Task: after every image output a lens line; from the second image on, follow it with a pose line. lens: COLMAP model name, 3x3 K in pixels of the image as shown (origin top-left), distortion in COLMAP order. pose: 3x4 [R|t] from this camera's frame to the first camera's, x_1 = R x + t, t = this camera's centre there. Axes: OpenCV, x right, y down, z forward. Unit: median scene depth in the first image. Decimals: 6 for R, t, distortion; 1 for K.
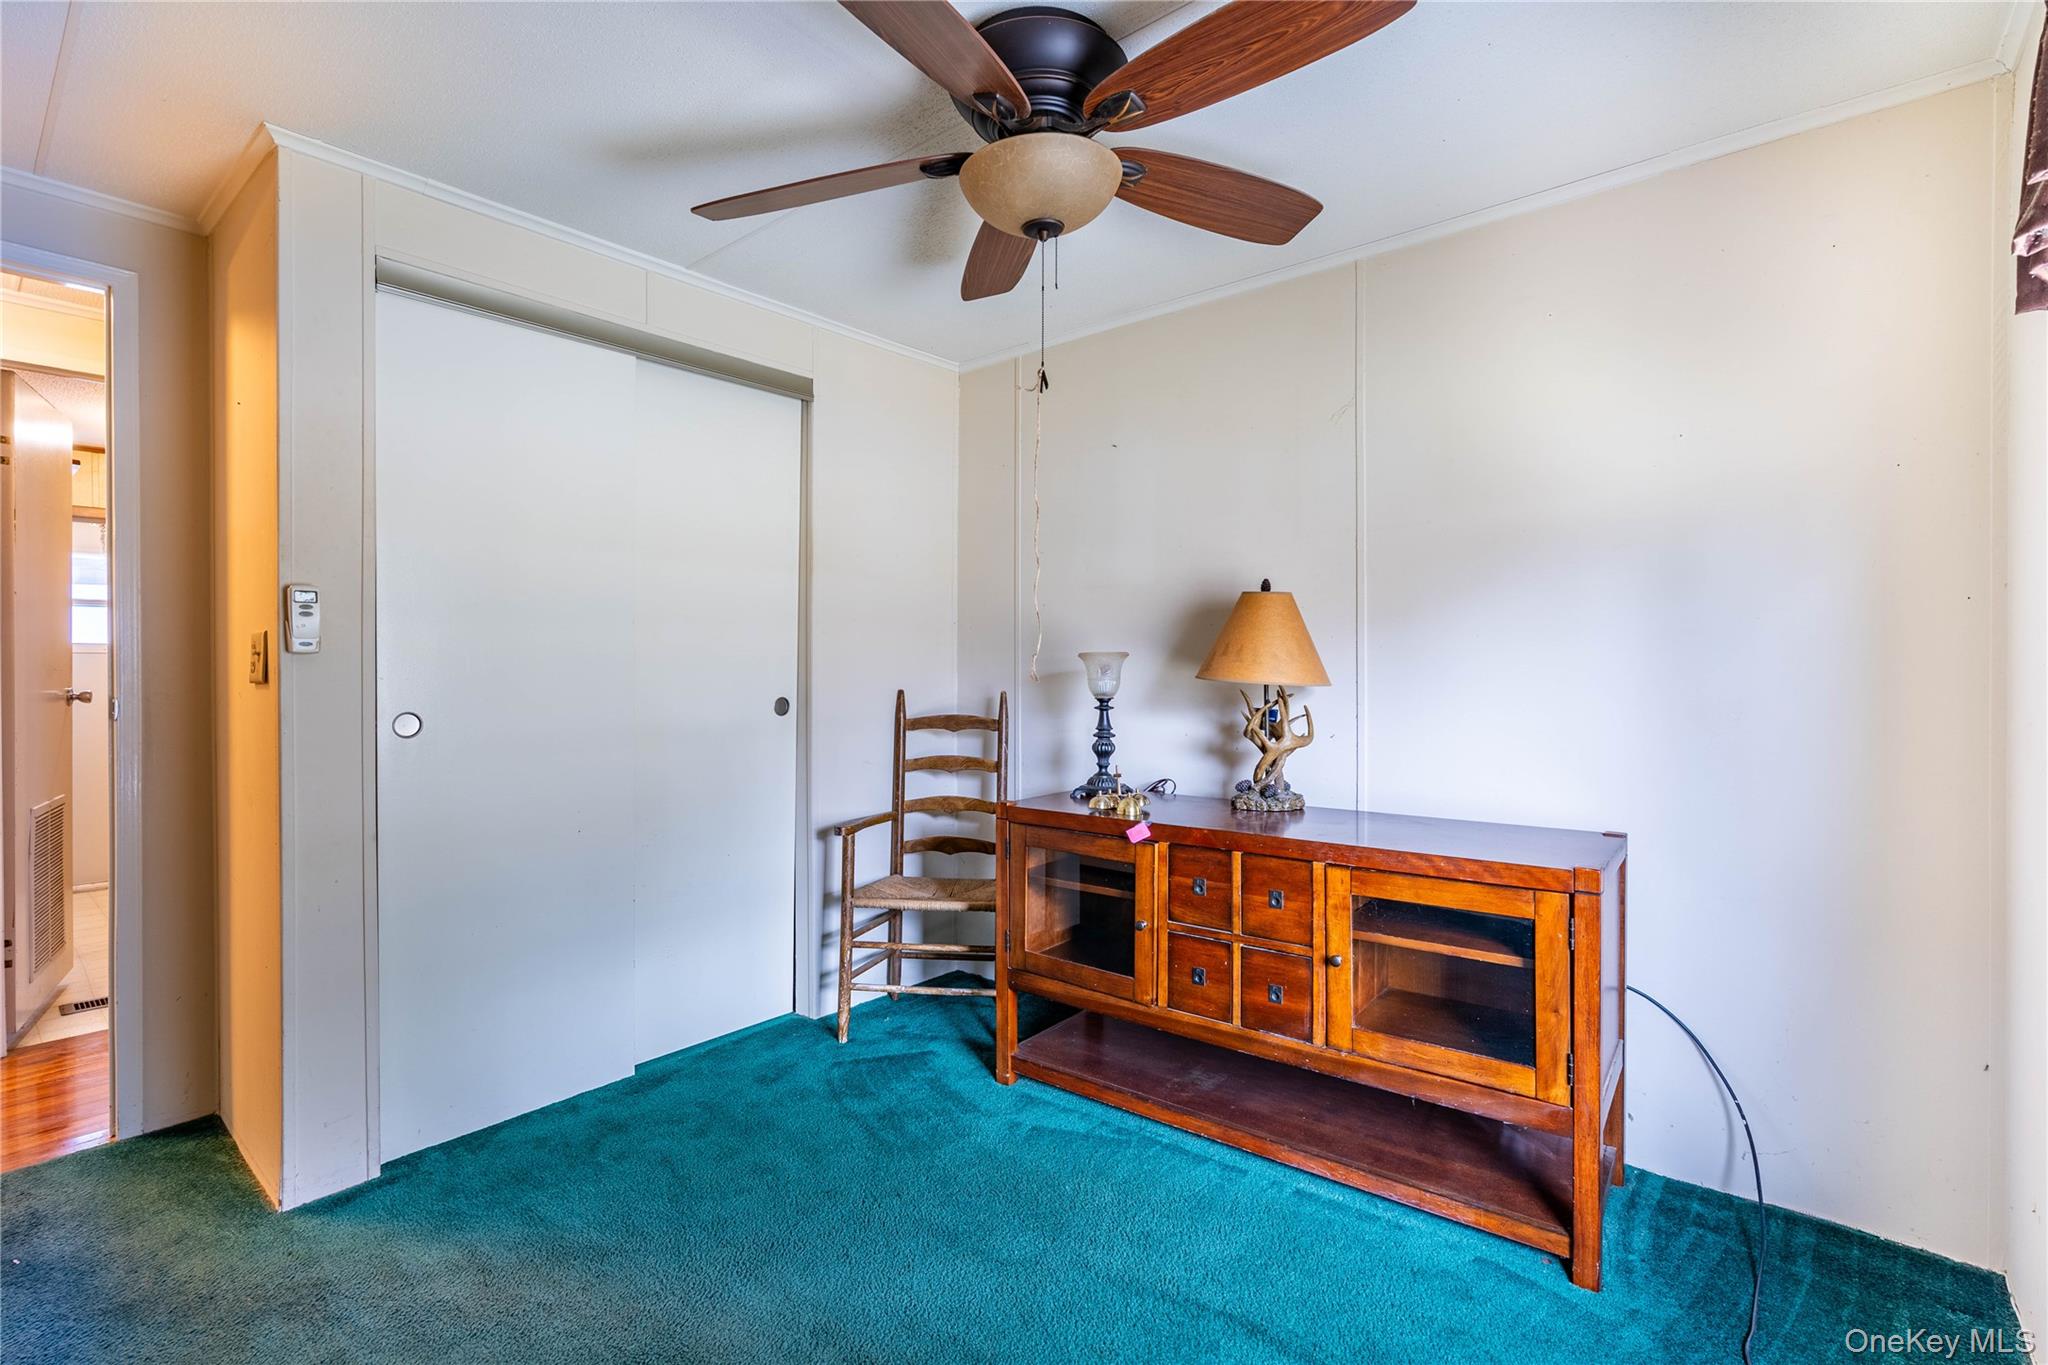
lens RADIAL K [[928.1, 0, 1018.3], [0, 928.1, 687.2], [0, 0, 1]] dist [-0.009471, 0.004187]
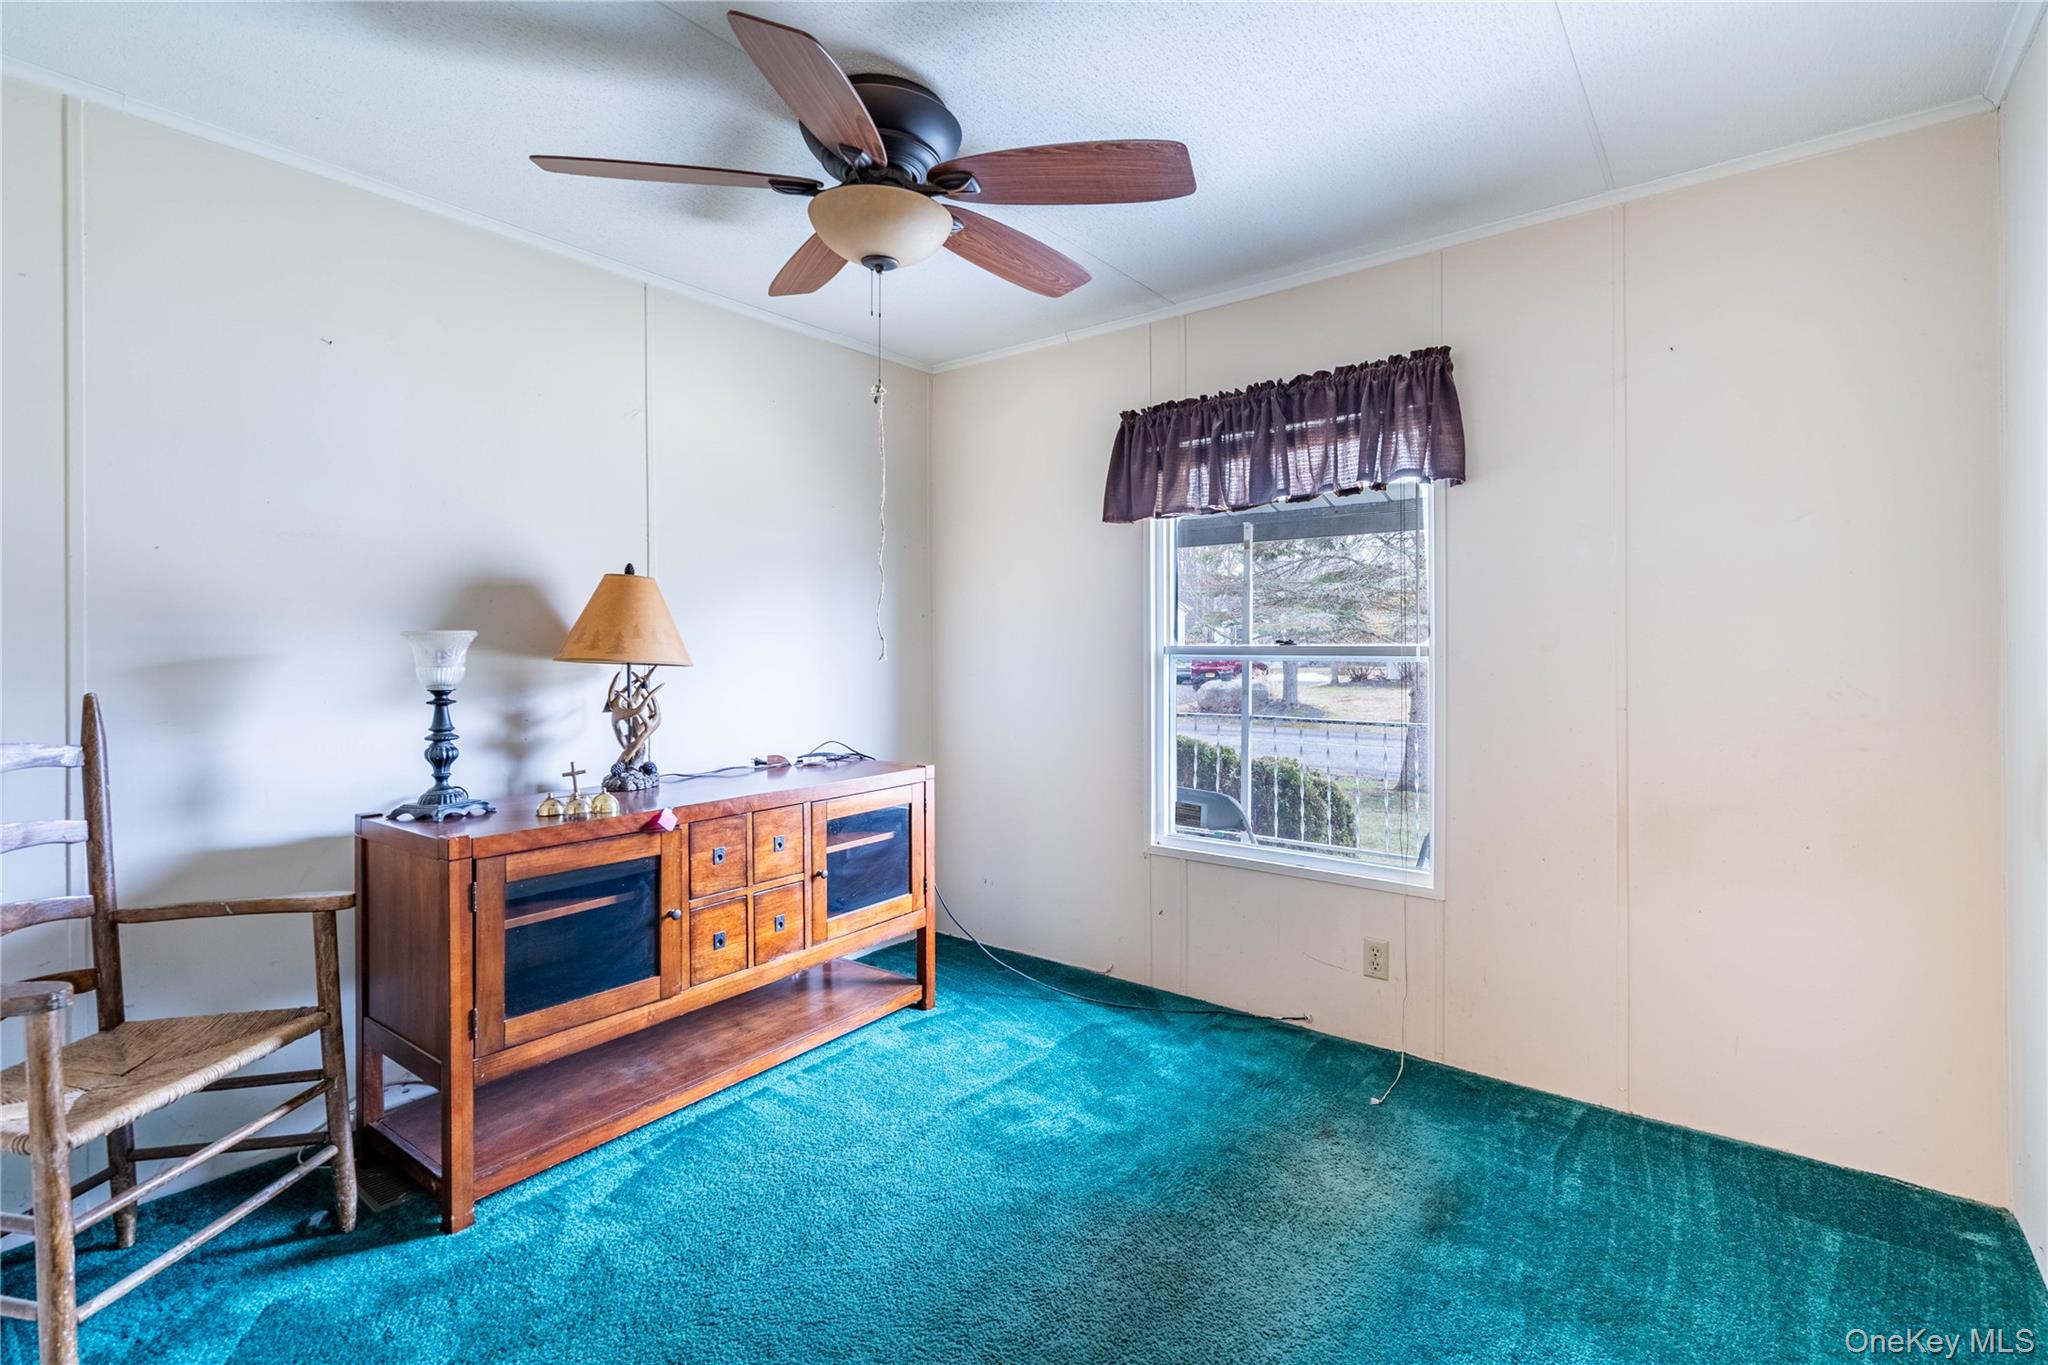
lens RADIAL K [[928.1, 0, 1018.7], [0, 928.1, 661.0], [0, 0, 1]] dist [-0.009471, 0.004187]
pose [[-0.029539, -0.013366, 0.999474, -0.782535], [0.024694, 0.999596, 0.014098, -0.012623], [-0.999259, 0.025098, -0.029197, 0.612162]]
